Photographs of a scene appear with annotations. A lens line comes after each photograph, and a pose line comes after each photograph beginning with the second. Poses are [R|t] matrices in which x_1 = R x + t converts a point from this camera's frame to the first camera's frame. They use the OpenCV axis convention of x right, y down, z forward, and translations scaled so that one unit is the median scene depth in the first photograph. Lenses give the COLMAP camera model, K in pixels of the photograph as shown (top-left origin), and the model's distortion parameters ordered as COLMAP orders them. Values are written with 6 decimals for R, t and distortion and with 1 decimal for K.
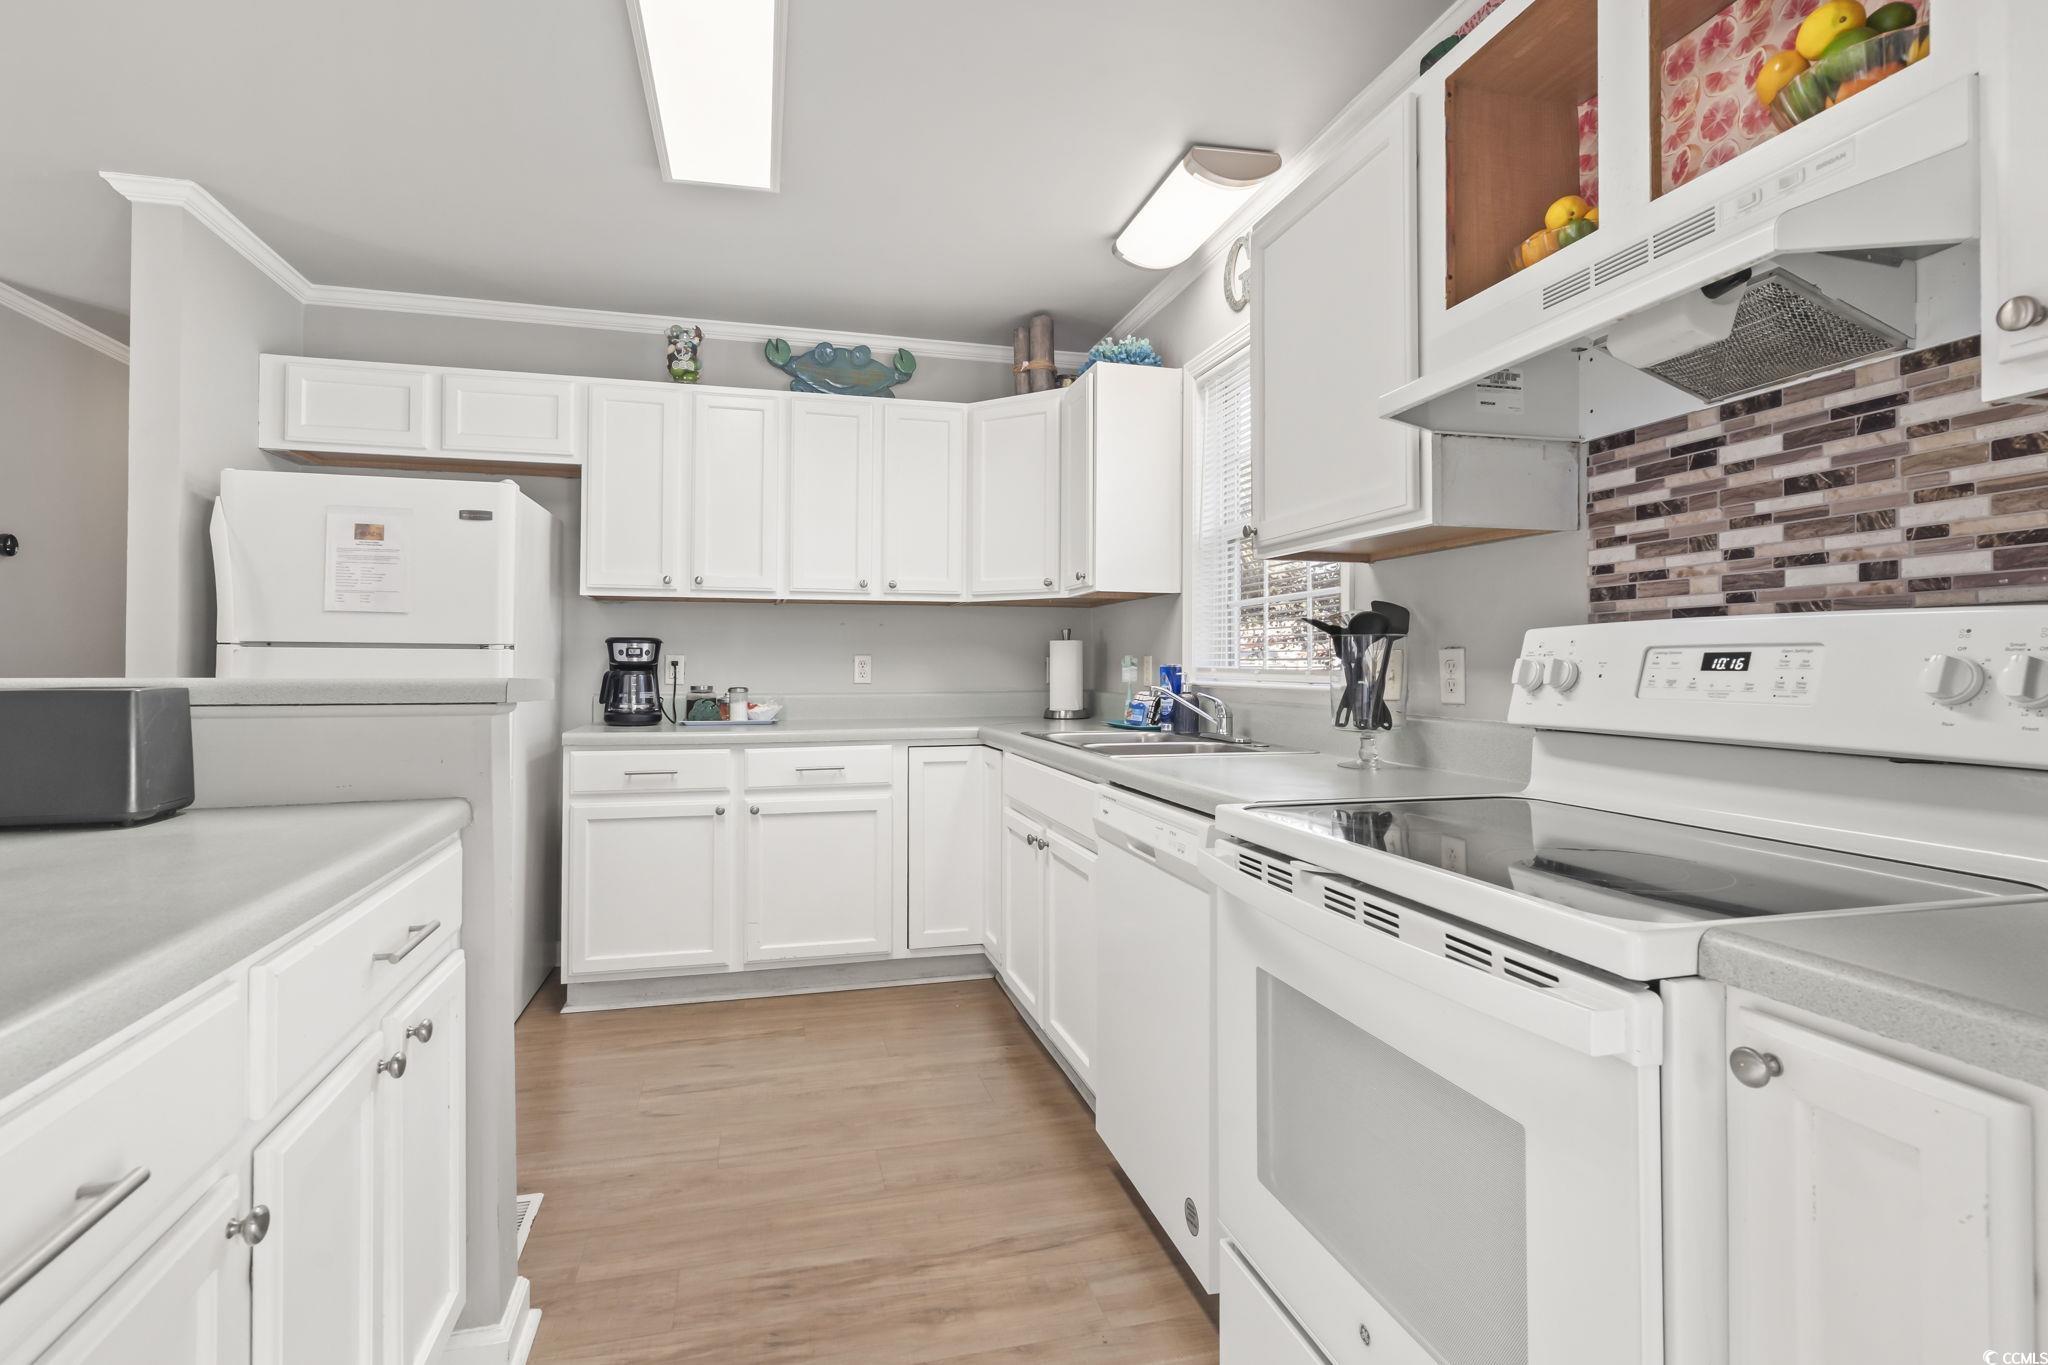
lens RADIAL K [[981.3, 0, 1009.2], [0, 981.3, 651.6], [0, 0, 1]] dist [-0.001845, 0.001152]
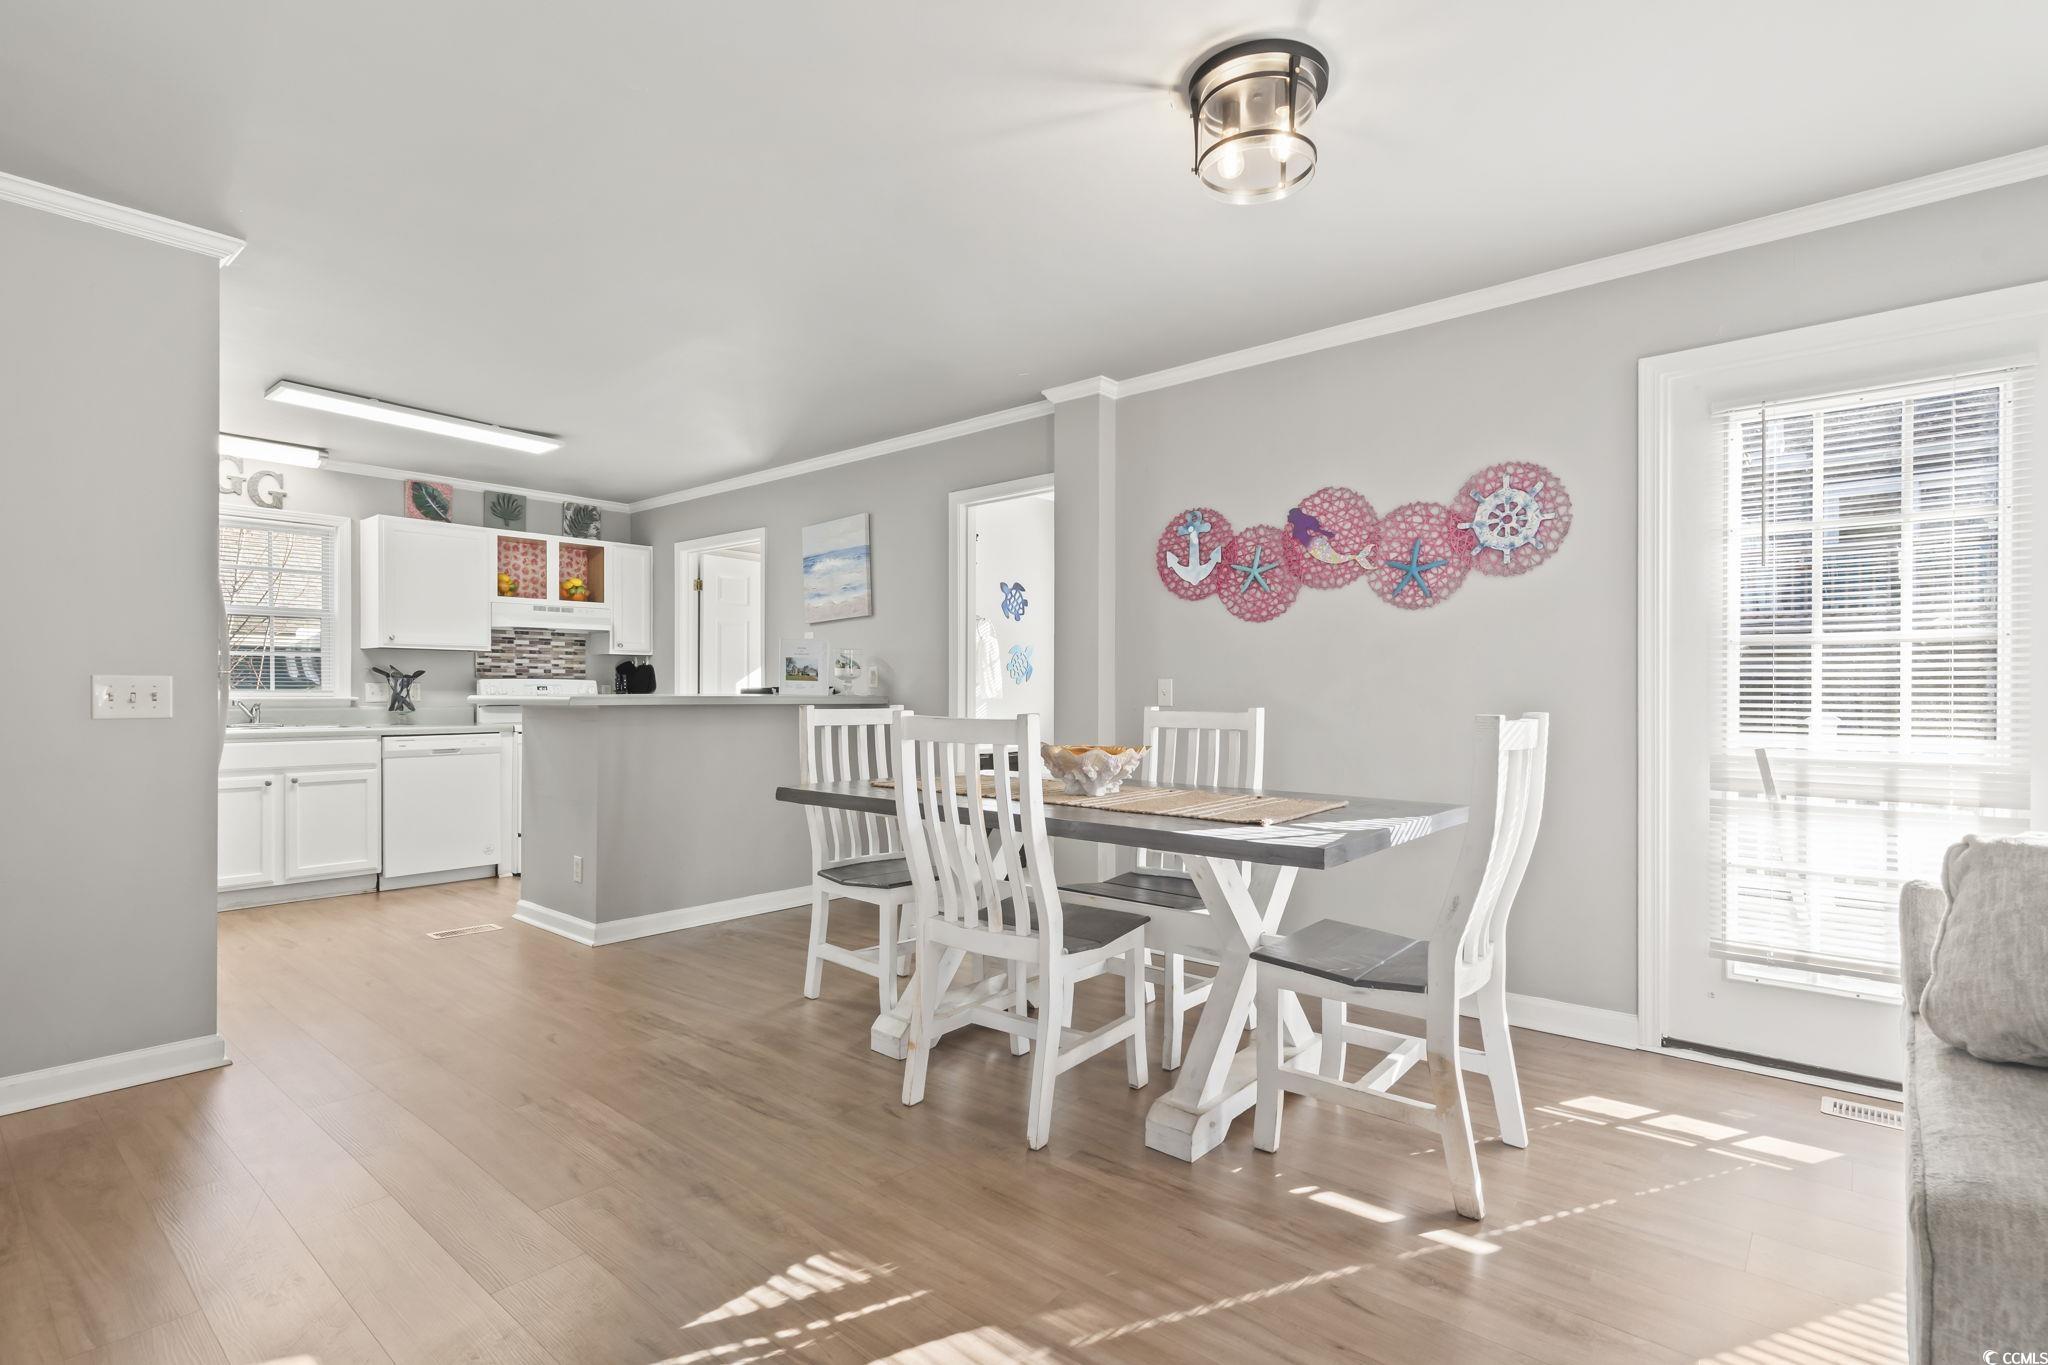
lens RADIAL K [[981.3, 0, 1017.7], [0, 981.3, 697.1], [0, 0, 1]] dist [-0.001845, 0.001152]
pose [[-0.572827, -0.004436, 0.819664, -4.223275], [-0.012877, 0.999911, -0.003588, 0.037711], [-0.819575, -0.012611, -0.572833, 1.669953]]
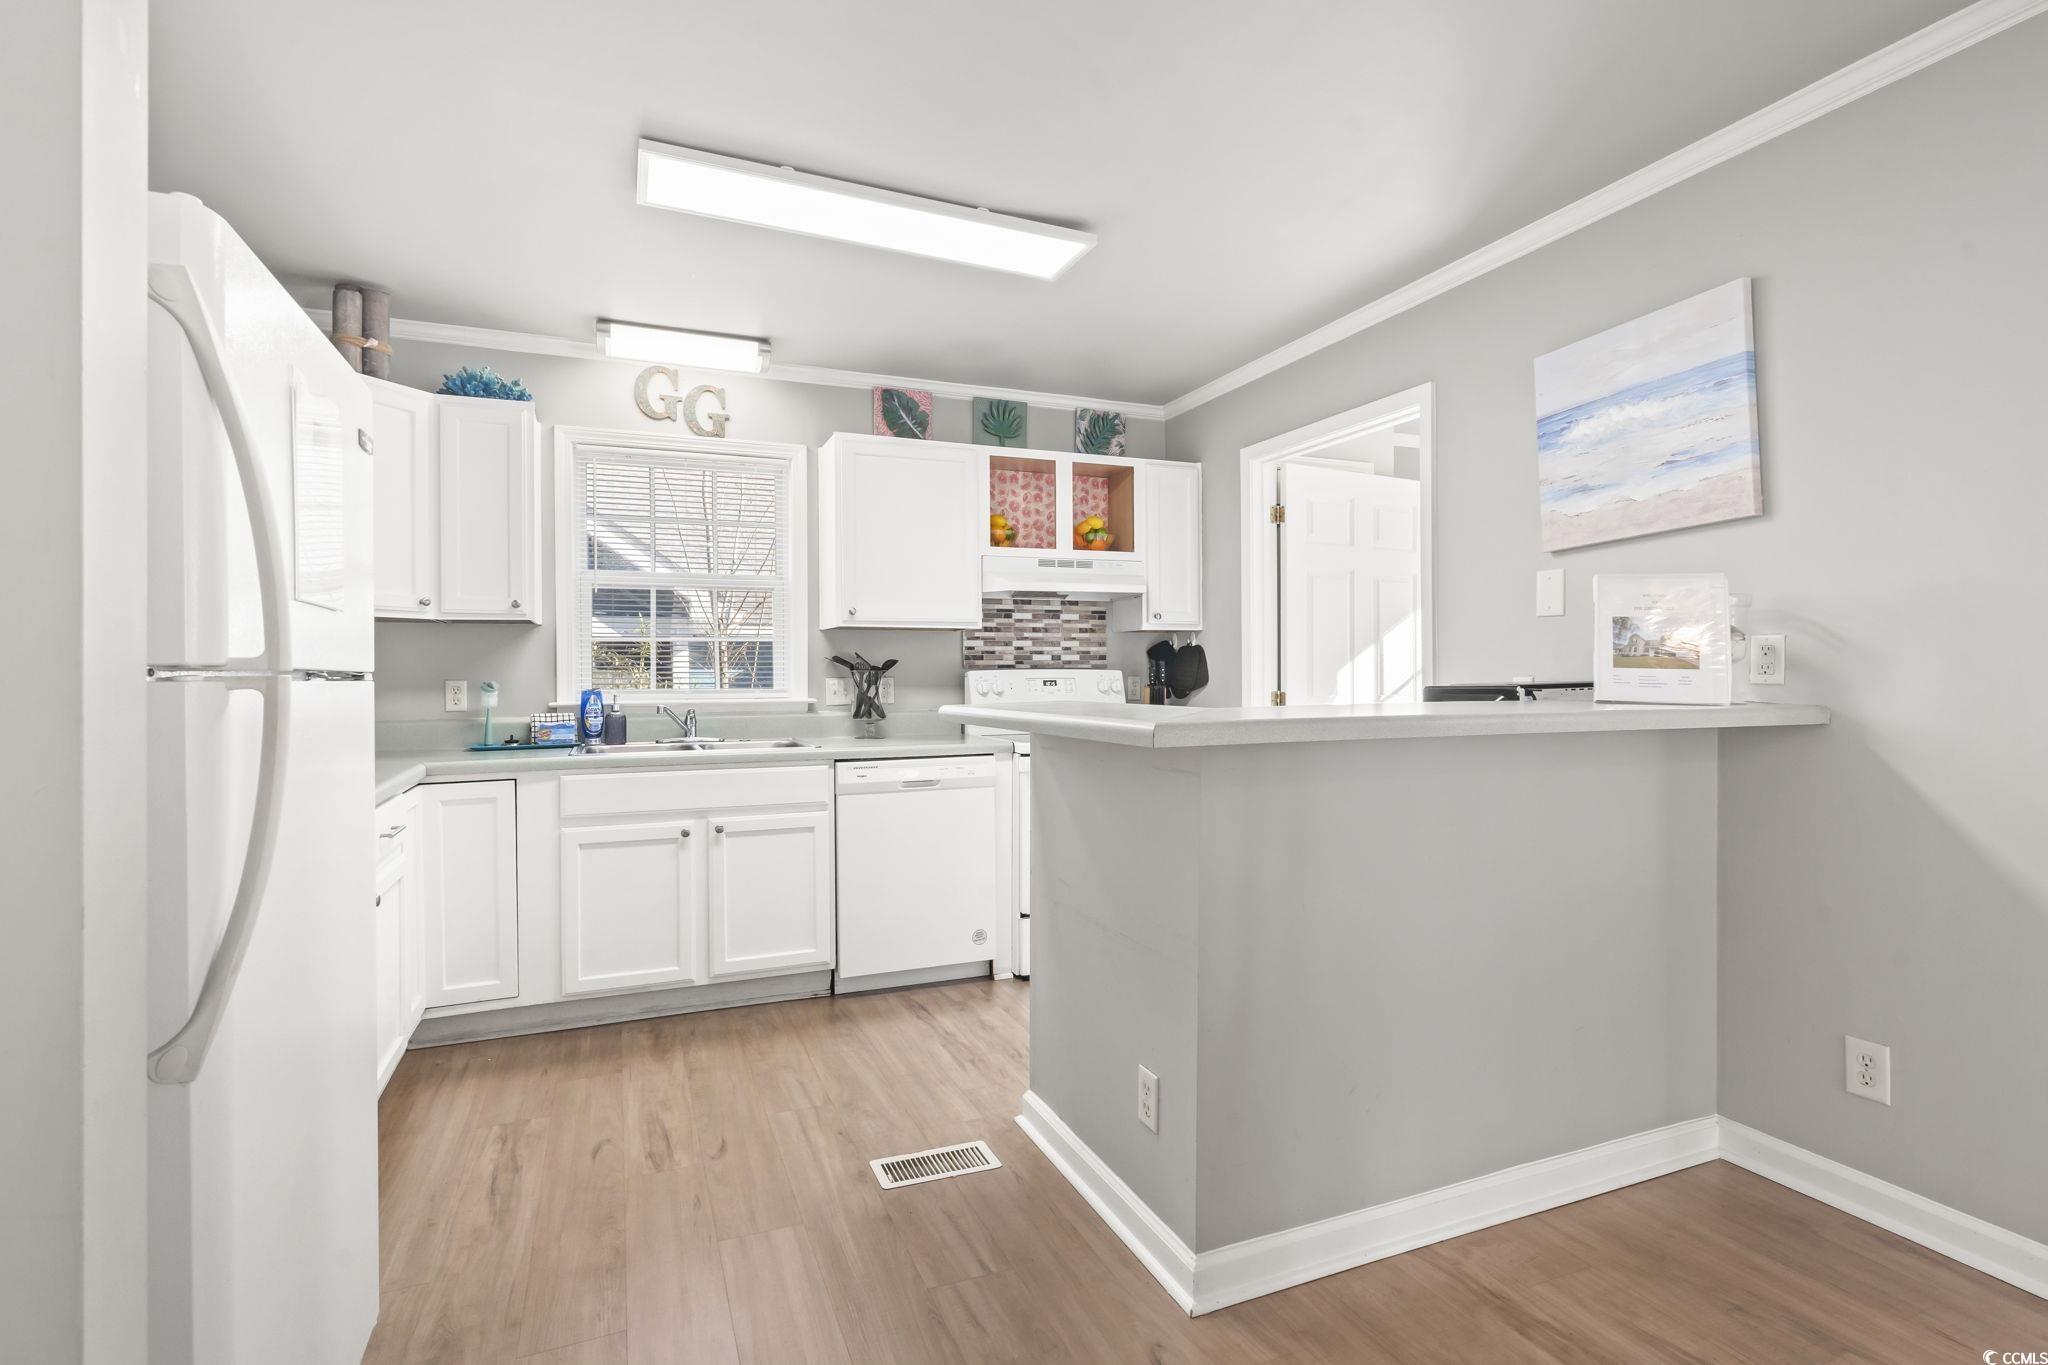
lens RADIAL K [[981.3, 0, 1022.5], [0, 981.3, 679.4], [0, 0, 1]] dist [-0.001845, 0.001152]
pose [[-0.150085, -0.002452, 0.988670, -2.297438], [-0.007240, 0.999973, 0.001381, -0.005323], [-0.988647, -0.006950, -0.150099, 1.423359]]
